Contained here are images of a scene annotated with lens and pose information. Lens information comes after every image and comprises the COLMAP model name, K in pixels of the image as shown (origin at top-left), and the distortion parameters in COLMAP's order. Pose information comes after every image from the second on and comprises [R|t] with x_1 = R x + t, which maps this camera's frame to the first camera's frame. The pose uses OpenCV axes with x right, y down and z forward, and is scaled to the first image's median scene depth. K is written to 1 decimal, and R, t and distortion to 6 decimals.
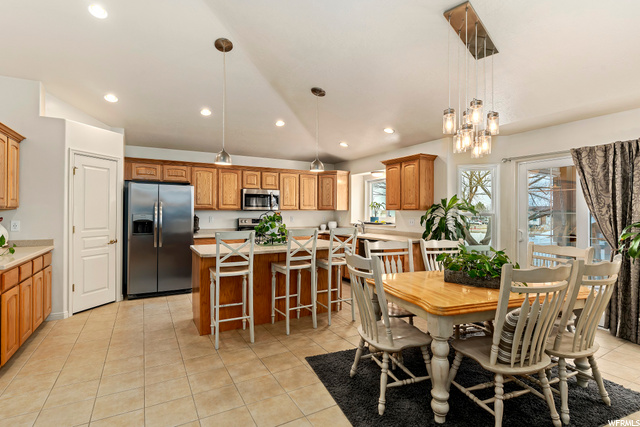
lens RADIAL K [[312.0, 0, 318.3], [0, 312.0, 211.3], [0, 0, 1]] dist [-0.001850, -0.000703]
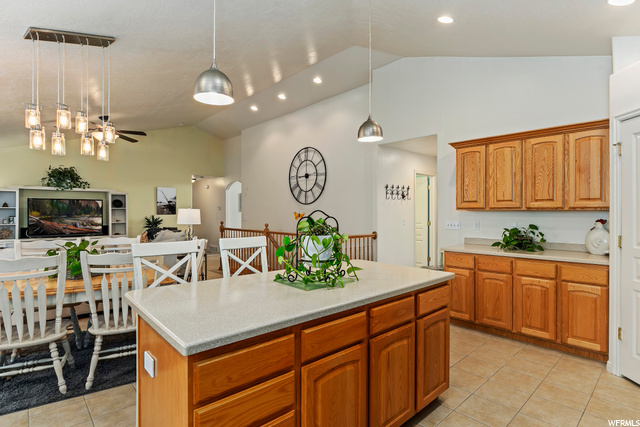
lens RADIAL K [[322.4, 0, 320.0], [0, 322.4, 213.5], [0, 0, 1]] dist [0.001808, 0.000027]
pose [[-0.973919, -0.002638, -0.226881, -0.031315], [-0.003856, 0.999980, 0.004926, -0.000732], [0.226864, 0.005673, -0.973910, 1.230306]]
